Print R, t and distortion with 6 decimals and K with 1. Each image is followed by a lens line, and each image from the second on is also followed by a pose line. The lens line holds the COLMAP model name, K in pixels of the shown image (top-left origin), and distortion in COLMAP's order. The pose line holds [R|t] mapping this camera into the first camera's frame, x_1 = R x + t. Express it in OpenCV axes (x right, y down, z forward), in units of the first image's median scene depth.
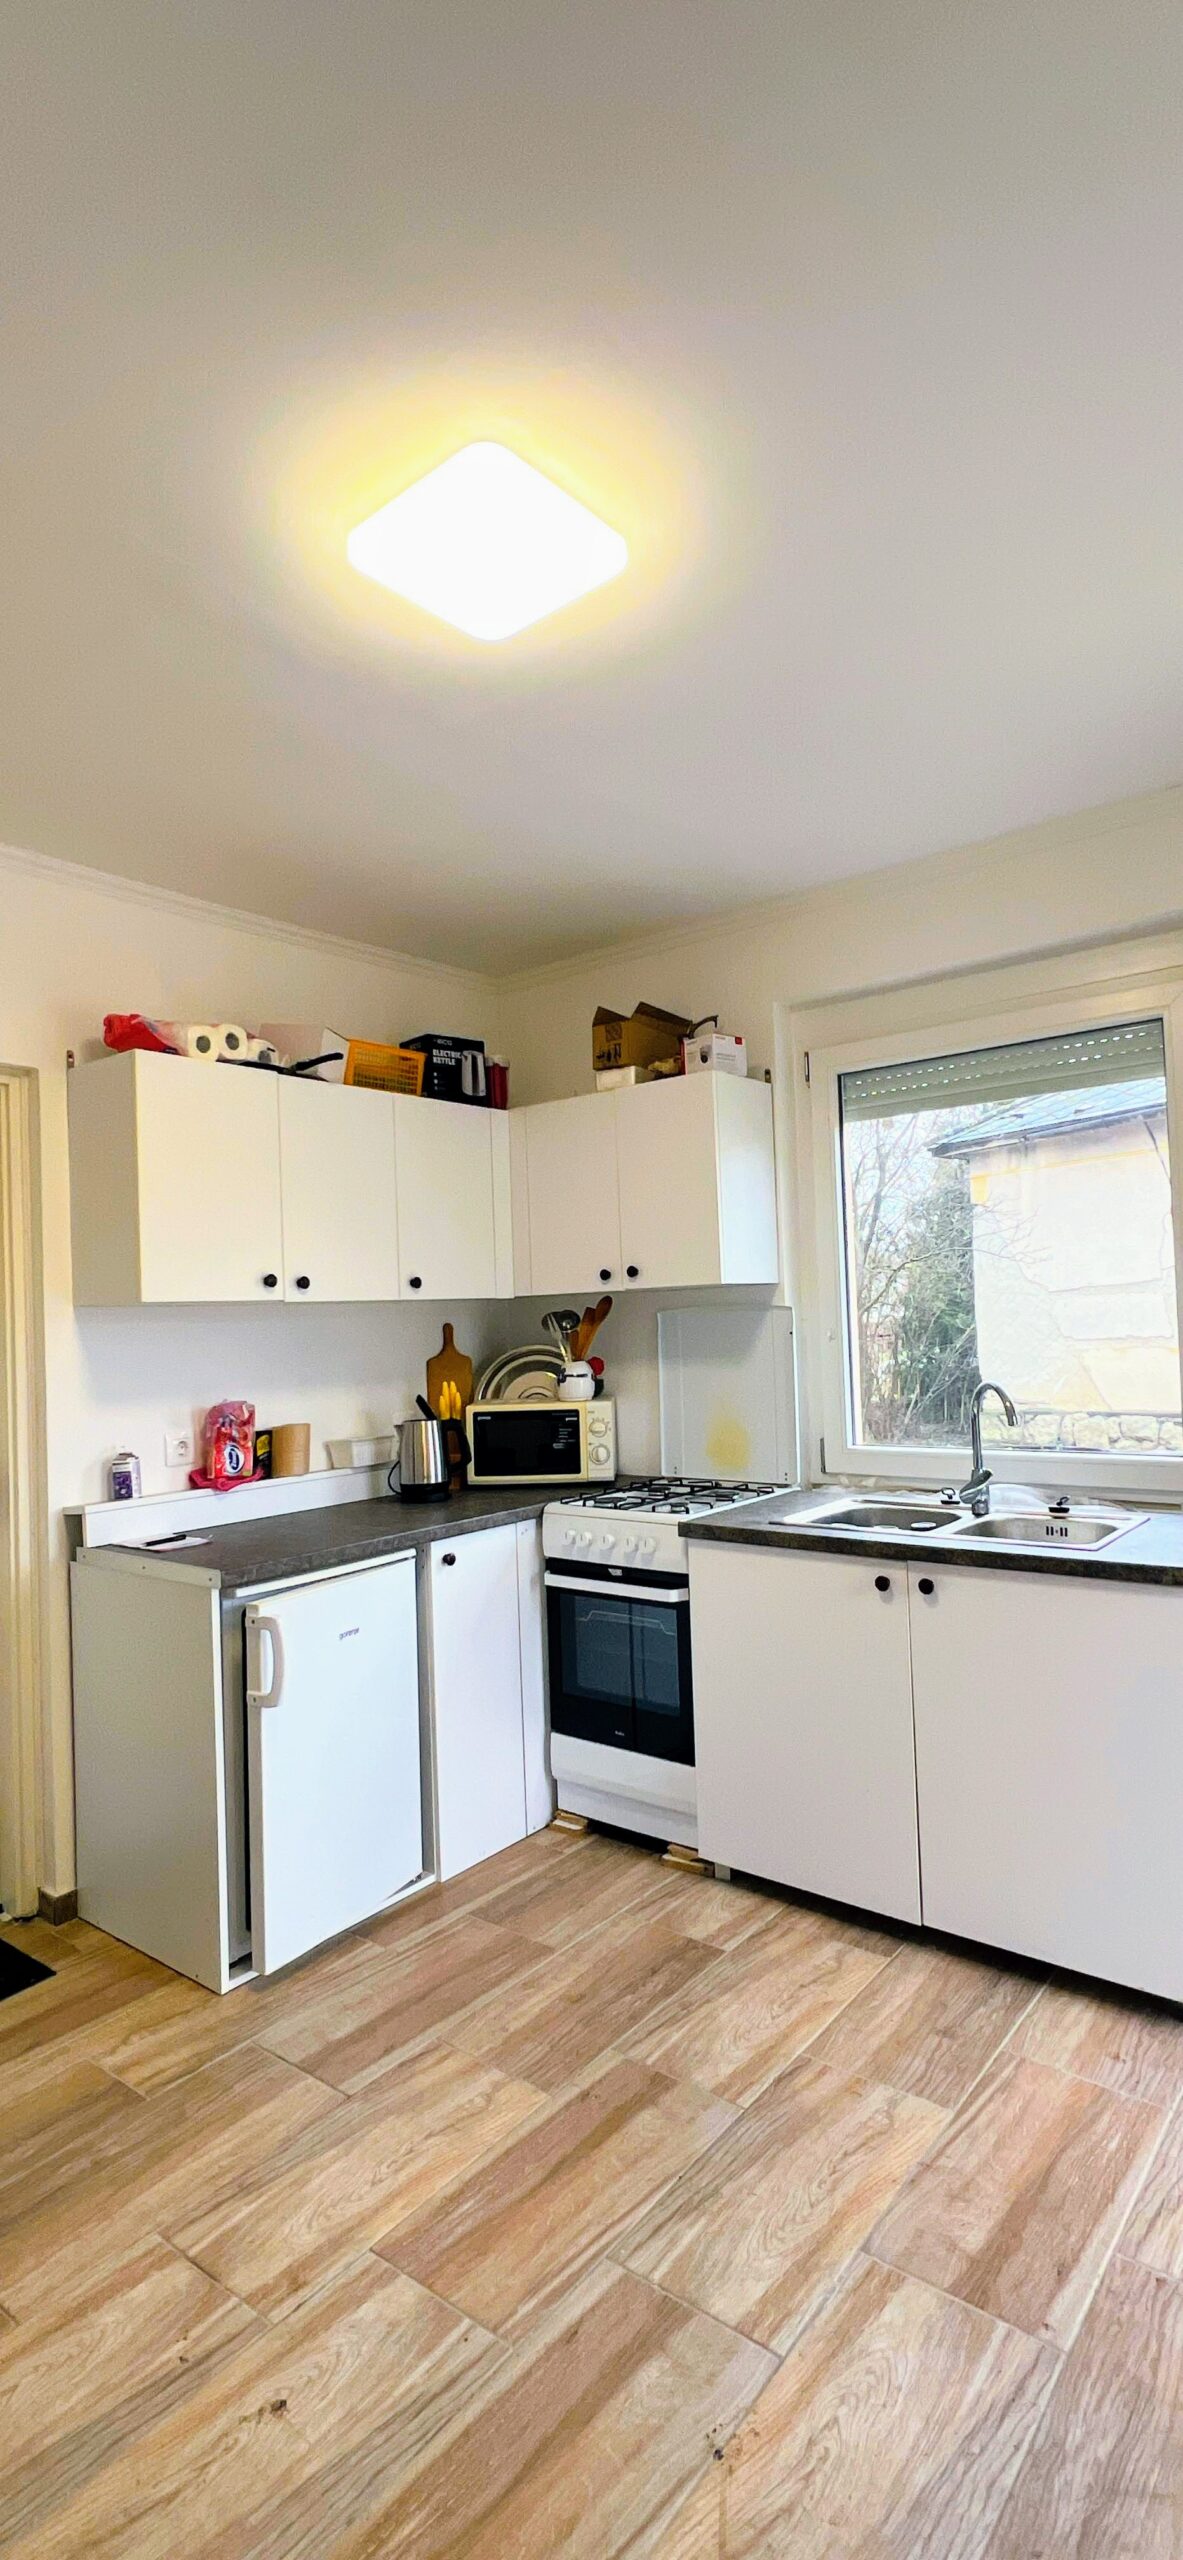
lens RADIAL K [[1184.3, 0, 603.8], [0, 1184.3, 1278.5], [0, 0, 1]] dist [-0.002928, -0.000911]
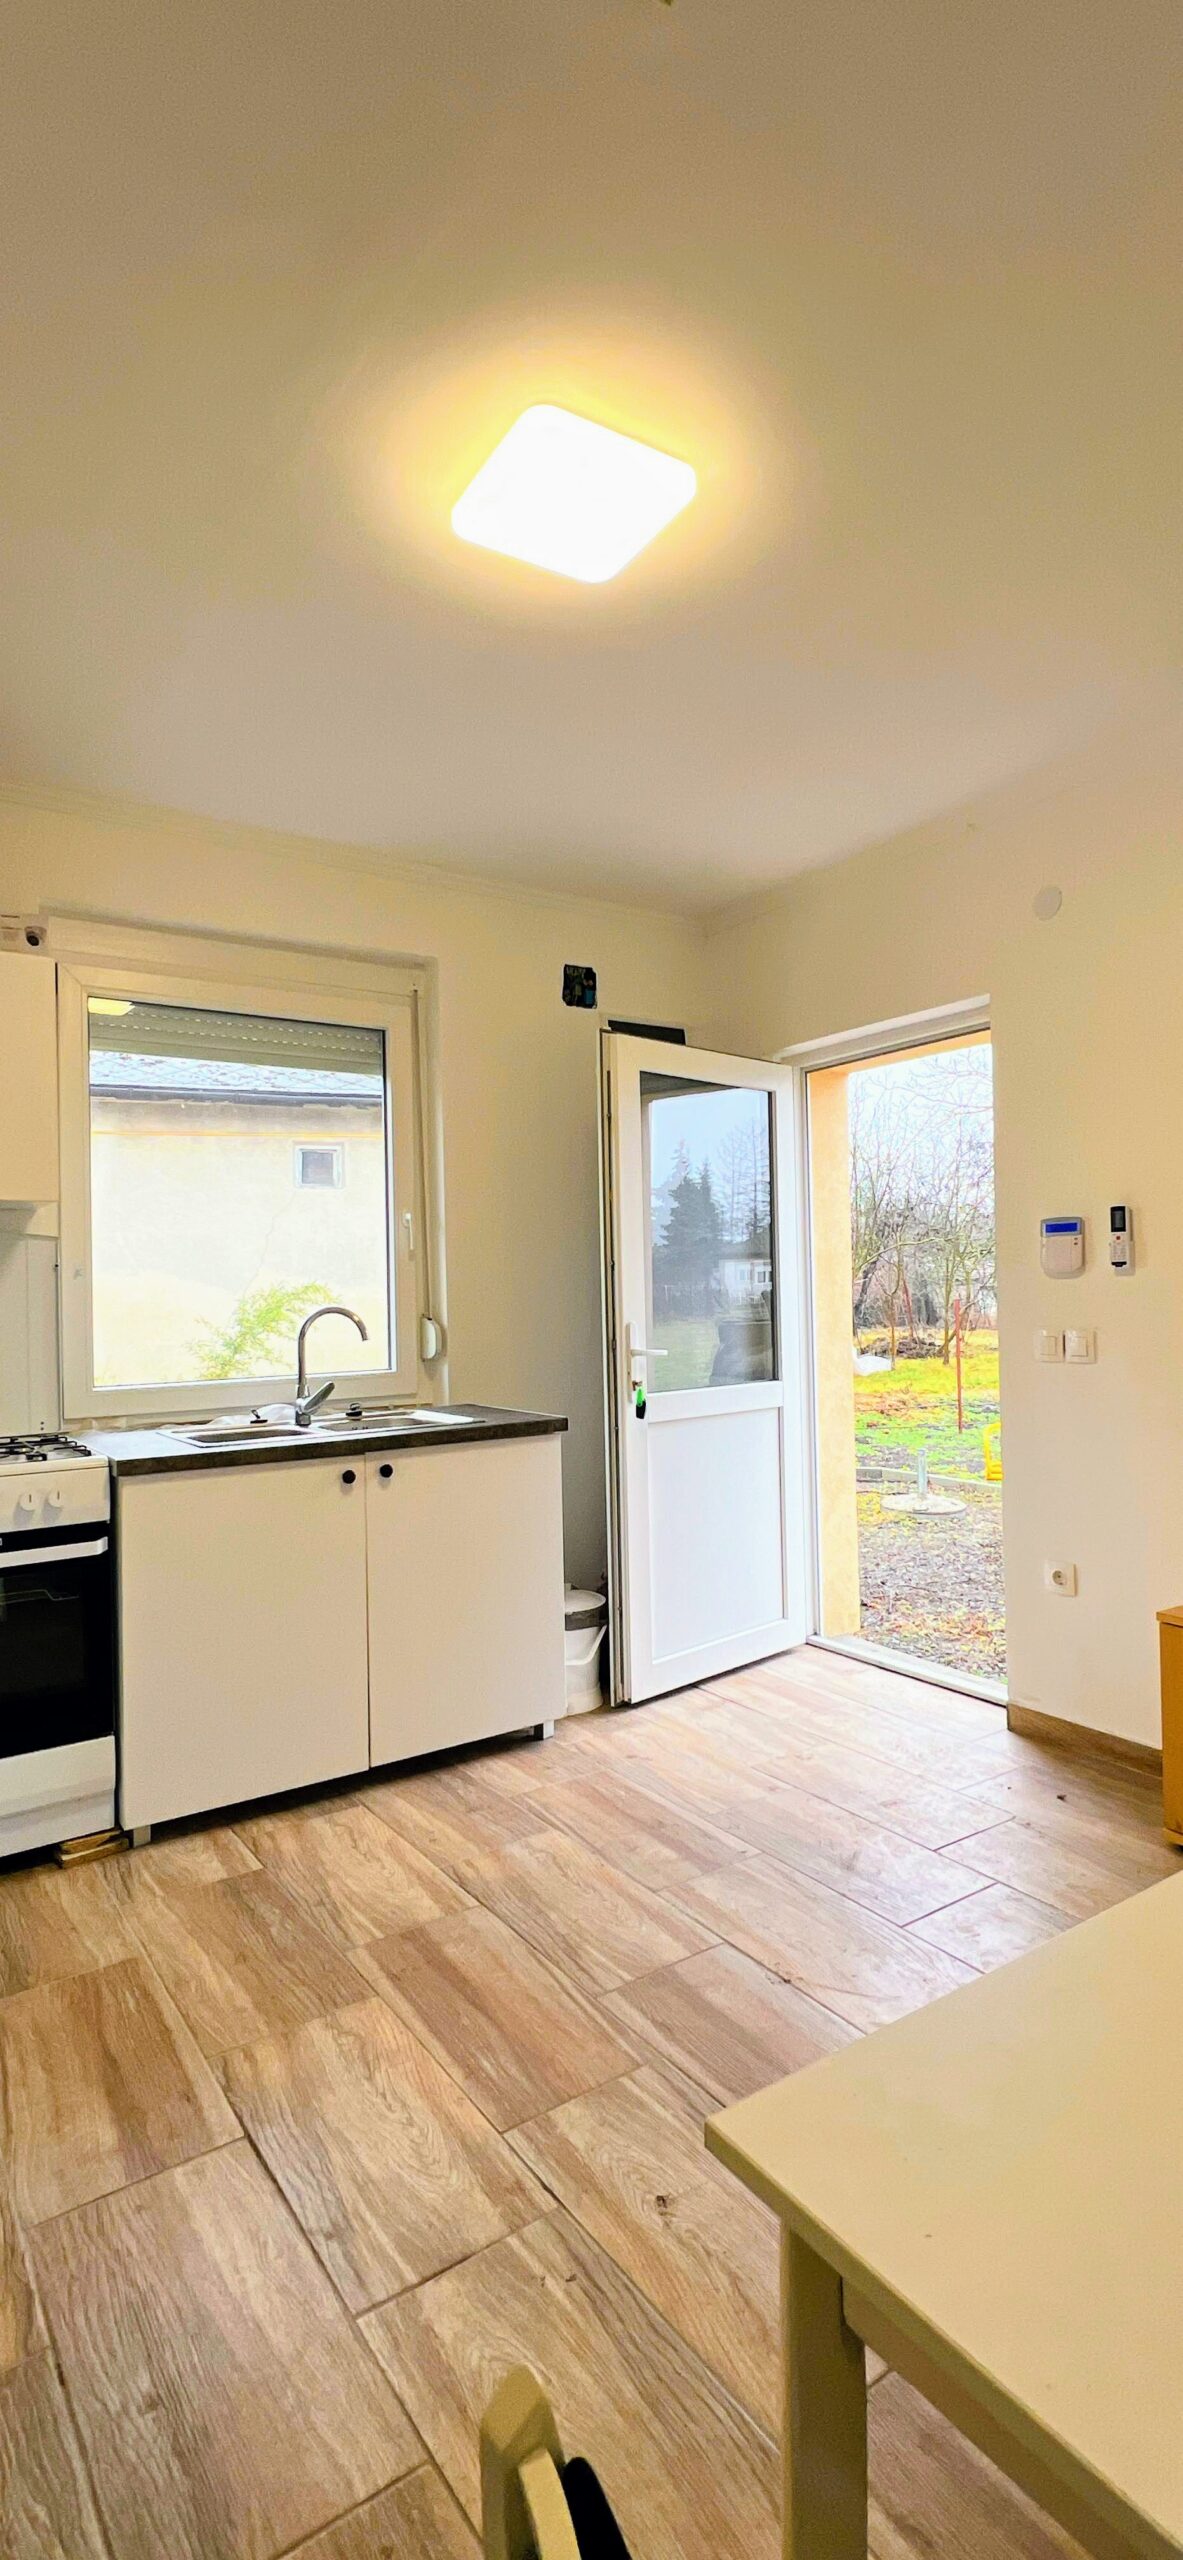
lens RADIAL K [[1184.3, 0, 603.8], [0, 1184.3, 1278.5], [0, 0, 1]] dist [-0.002928, -0.000911]
pose [[0.301747, 0.043476, 0.952396, -0.694803], [-0.023470, 0.998996, -0.038167, 0.096774], [-0.953099, -0.010836, 0.302464, 0.391013]]
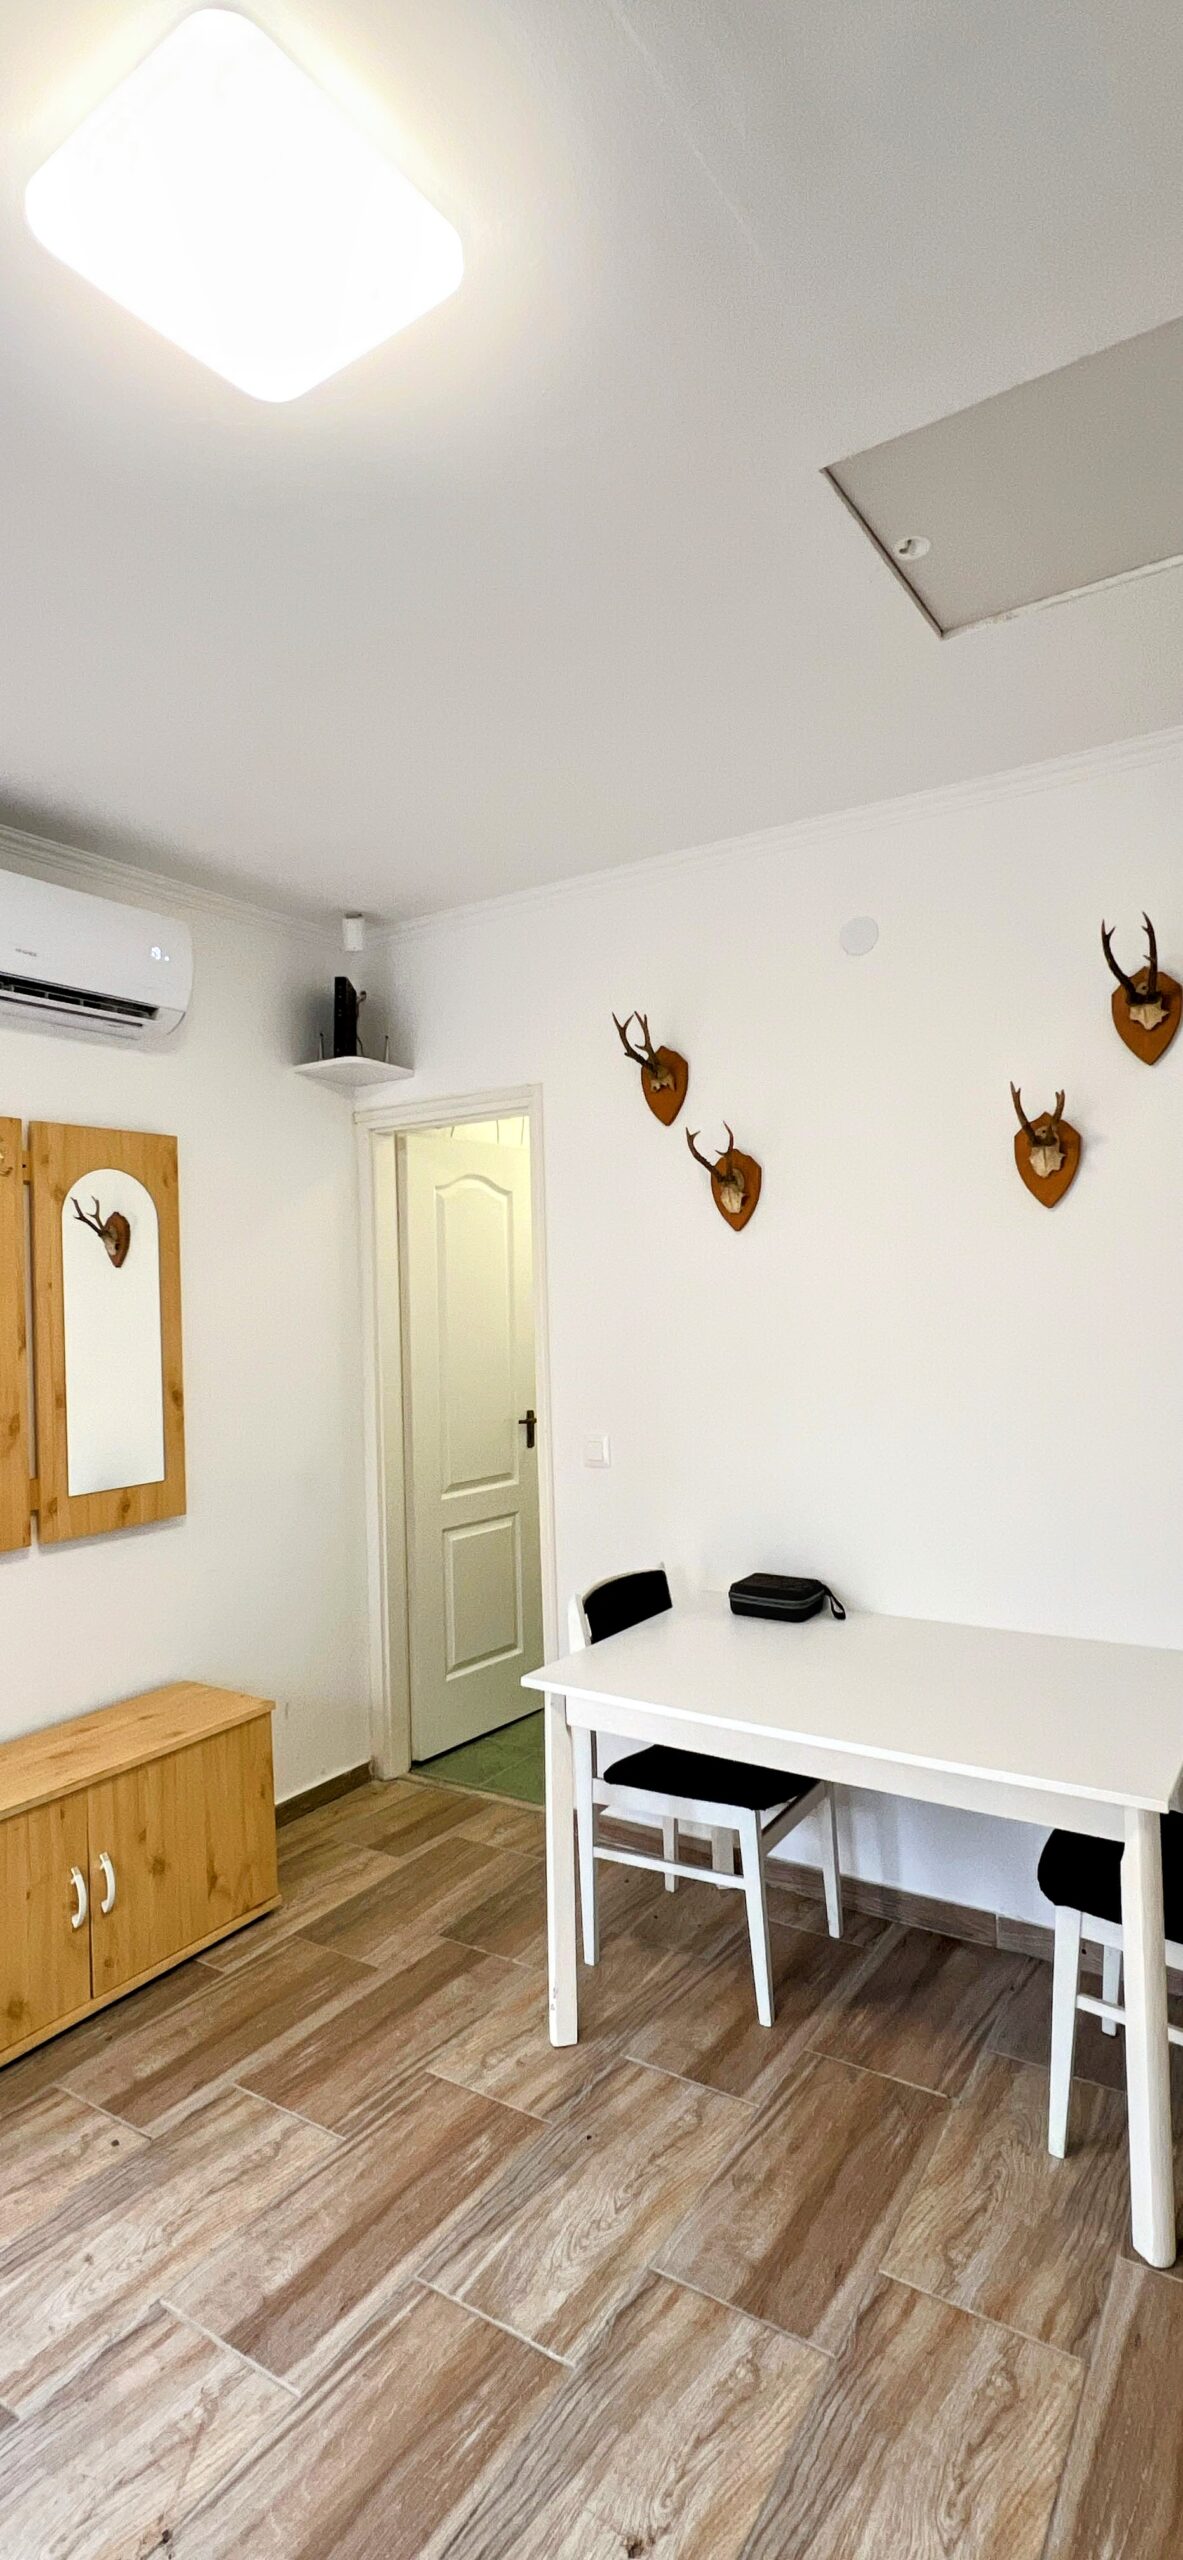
lens RADIAL K [[1184.3, 0, 603.8], [0, 1184.3, 1278.5], [0, 0, 1]] dist [-0.002928, -0.000911]
pose [[-0.993944, 0.063827, -0.089446, -0.122557], [0.067538, 0.996951, -0.039090, 0.005465], [0.086678, -0.044894, -0.995224, 1.026567]]
